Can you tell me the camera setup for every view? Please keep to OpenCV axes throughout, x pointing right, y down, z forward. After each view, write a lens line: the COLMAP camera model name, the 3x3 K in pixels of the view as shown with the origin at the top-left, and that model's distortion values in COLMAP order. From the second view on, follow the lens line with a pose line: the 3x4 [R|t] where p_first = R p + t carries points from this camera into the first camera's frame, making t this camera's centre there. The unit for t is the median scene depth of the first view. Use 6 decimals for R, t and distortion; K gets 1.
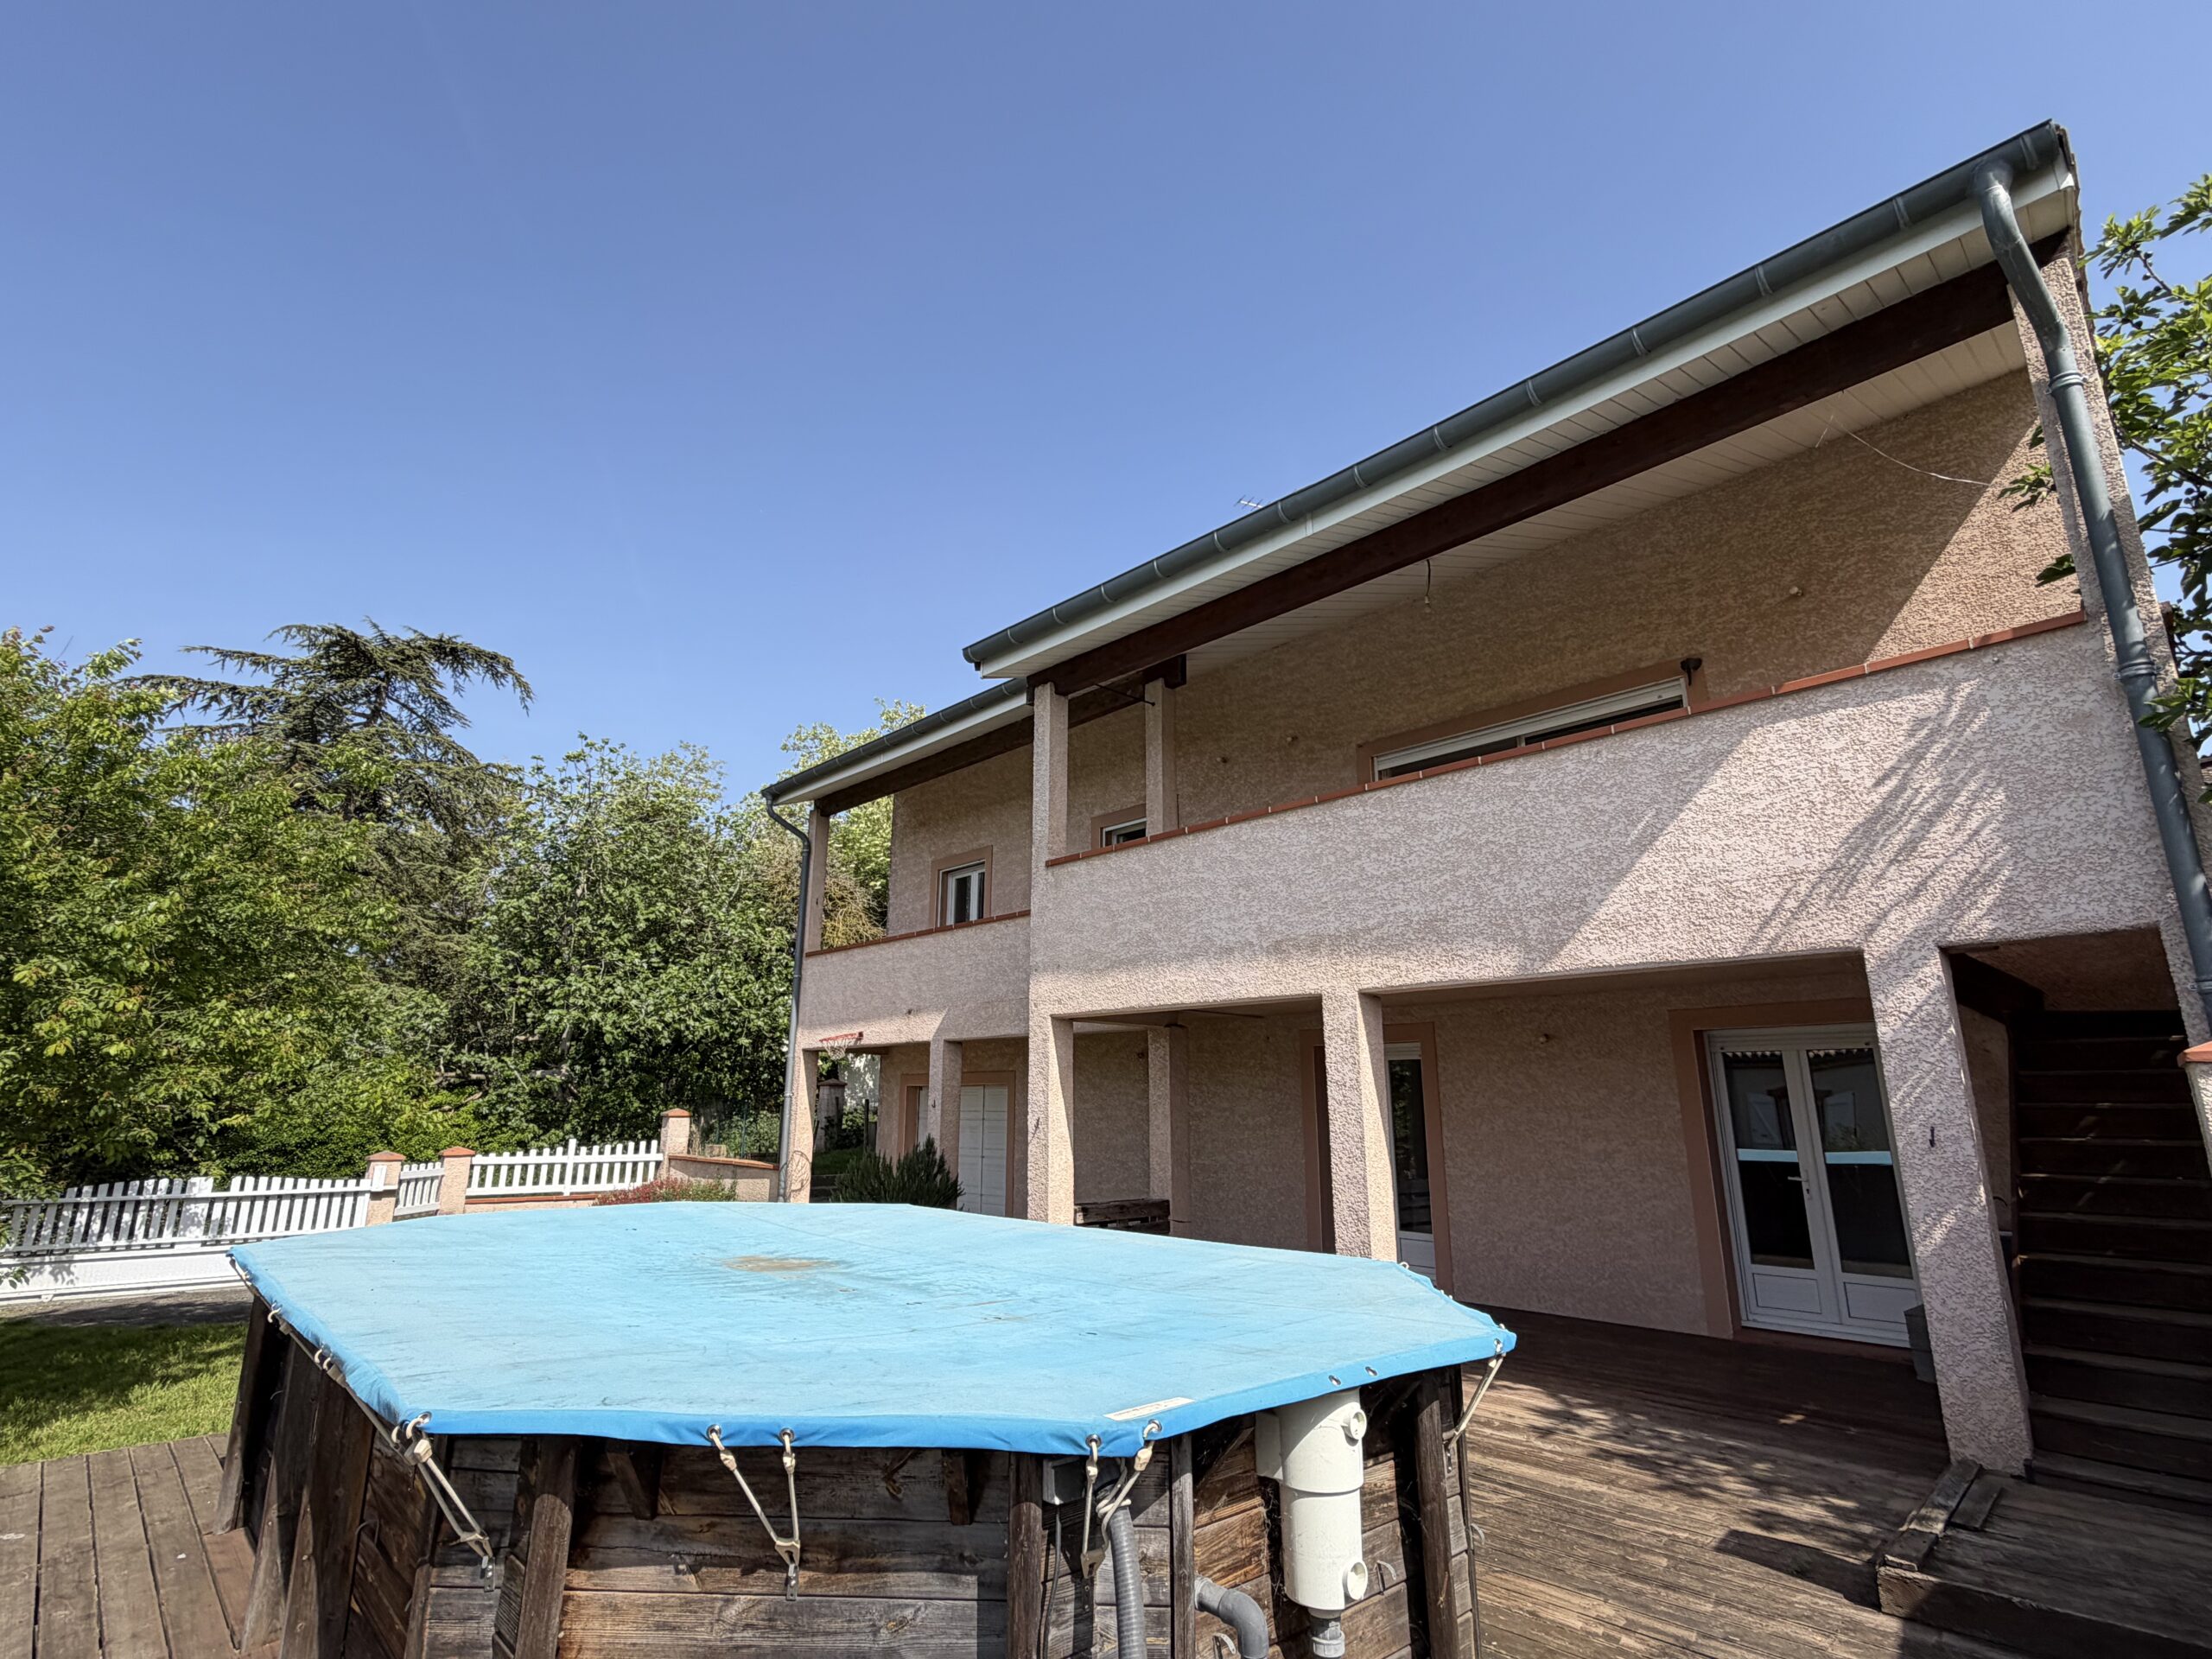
lens RADIAL K [[1088.5, 0, 1101.8], [0, 1088.5, 829.9], [0, 0, 1]] dist [-0.001783, 0.000992]
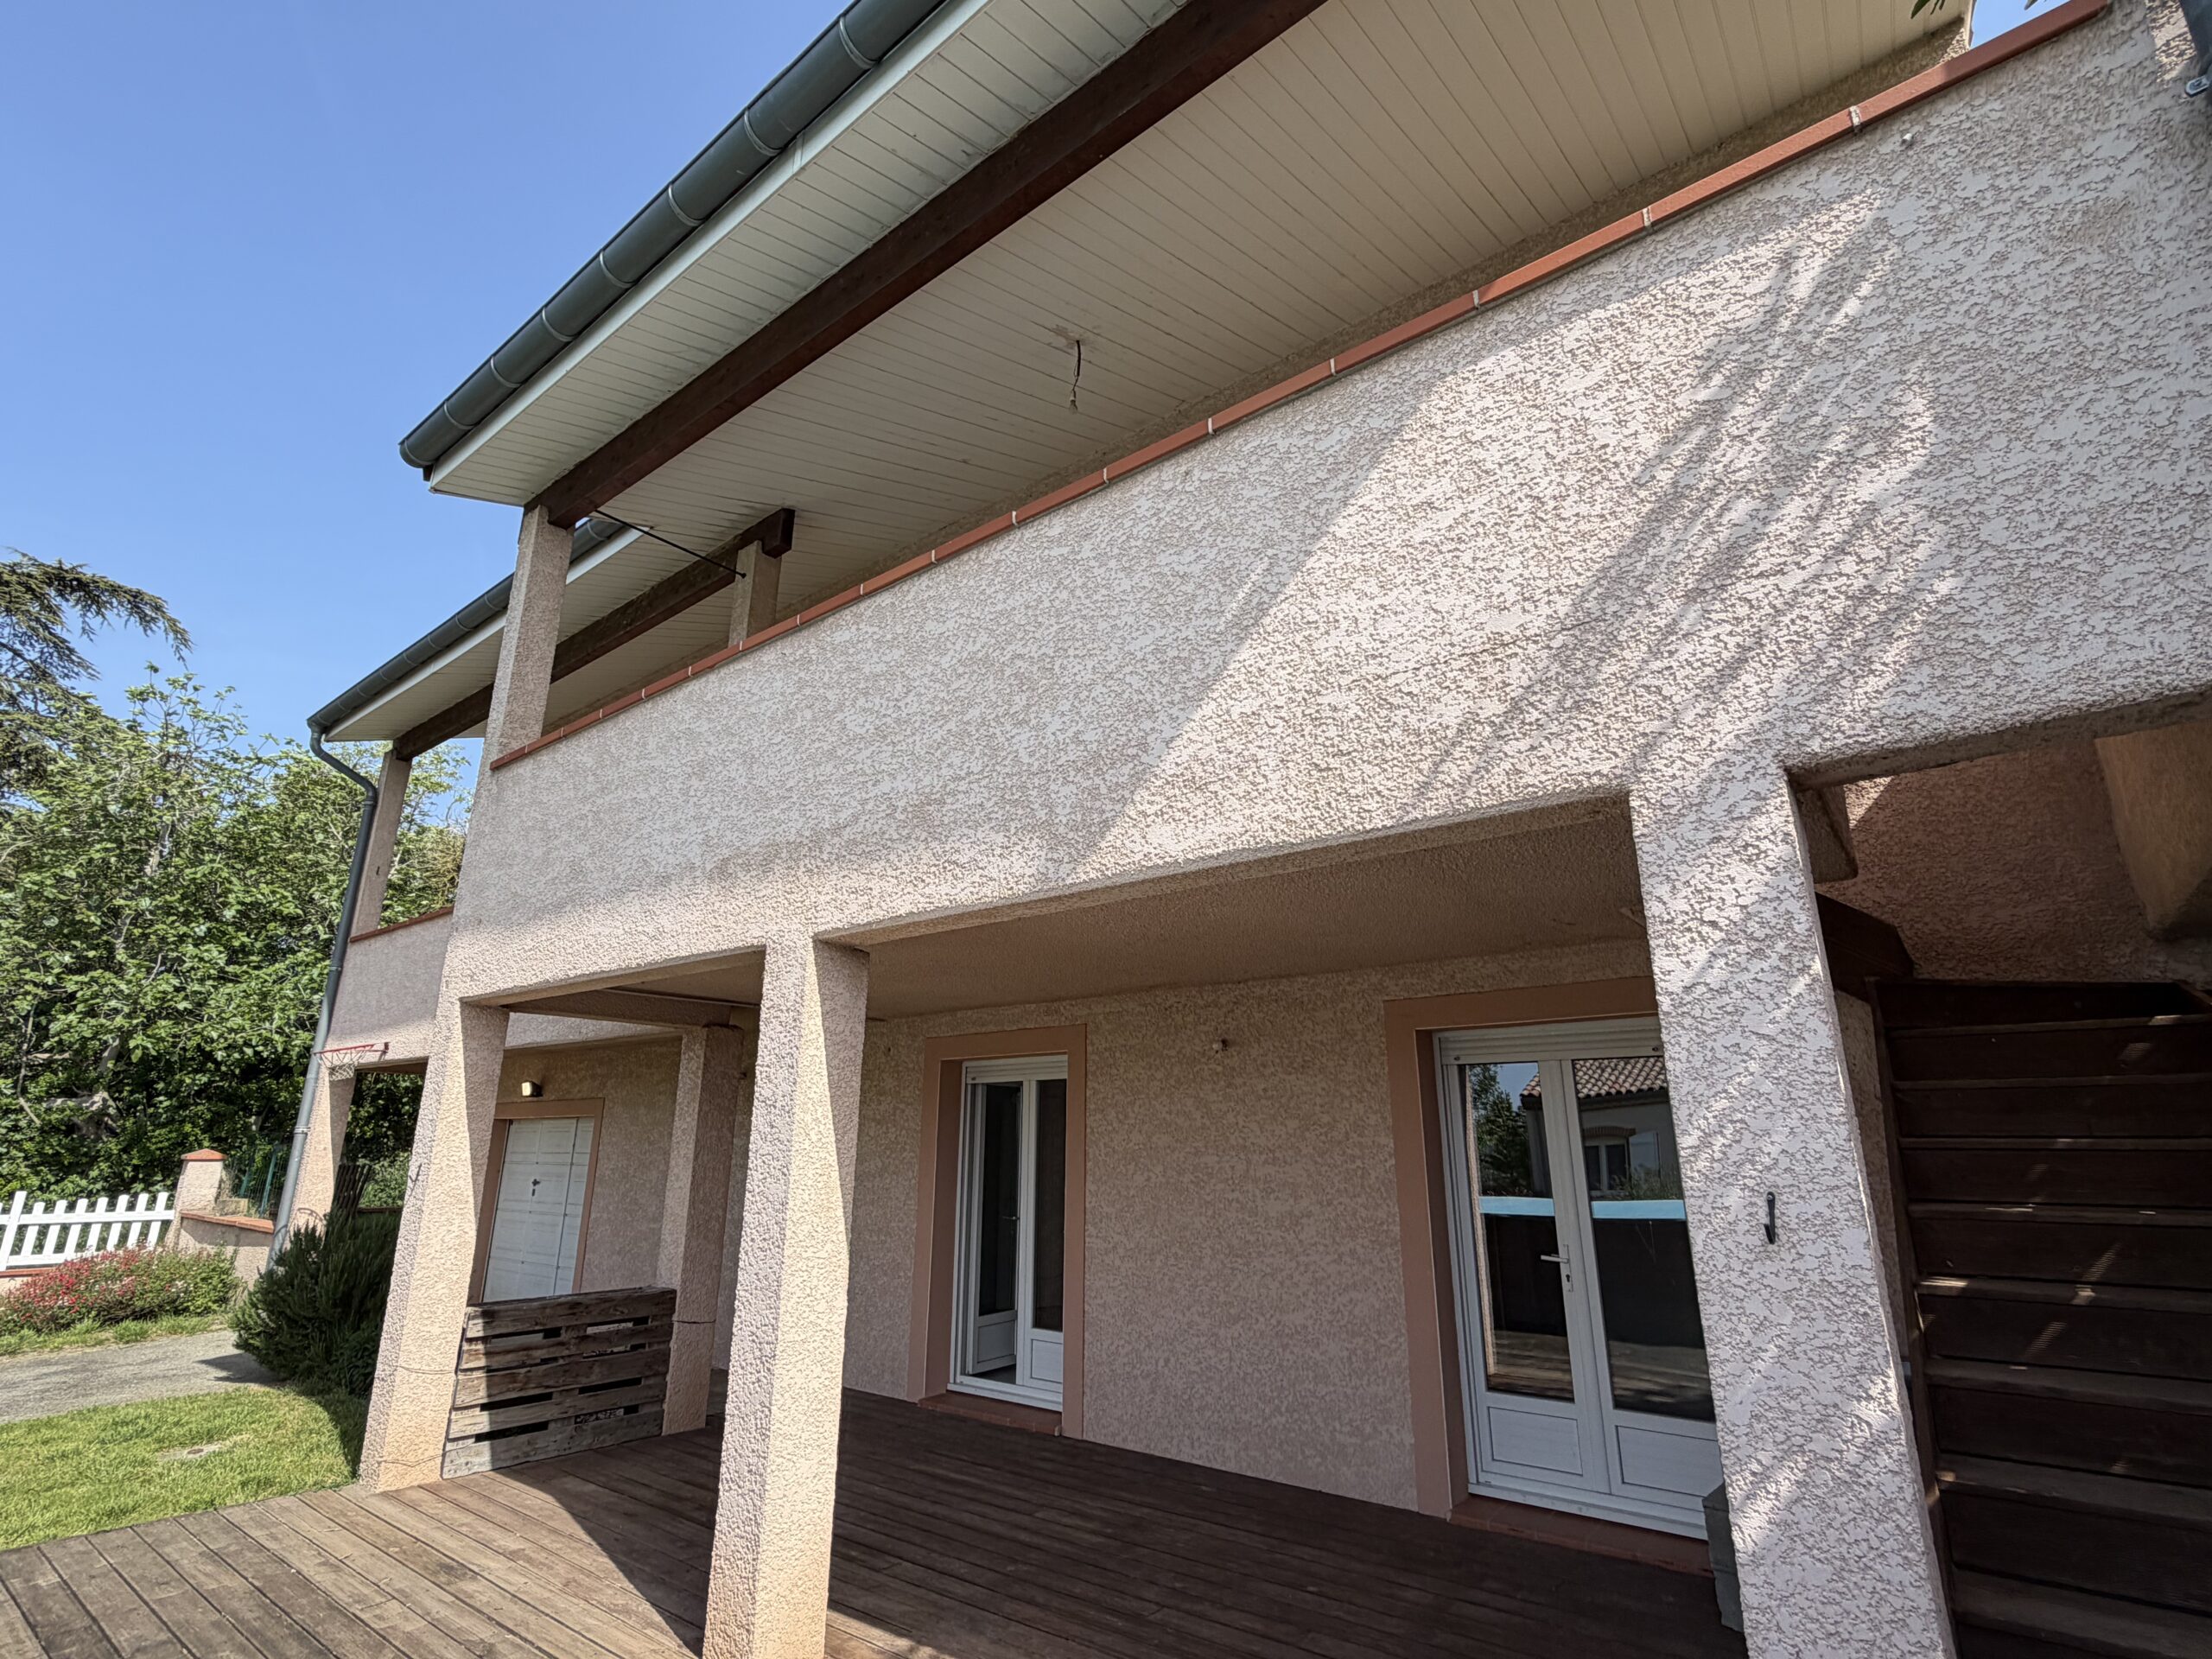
lens RADIAL K [[1088.5, 0, 1109.7], [0, 1088.5, 826.4], [0, 0, 1]] dist [-0.001783, 0.000992]
pose [[0.990467, 0.039469, 0.131976, 0.348533], [-0.034399, 0.998588, -0.040483, 0.122157], [-0.133388, 0.035558, 0.990426, 0.474633]]
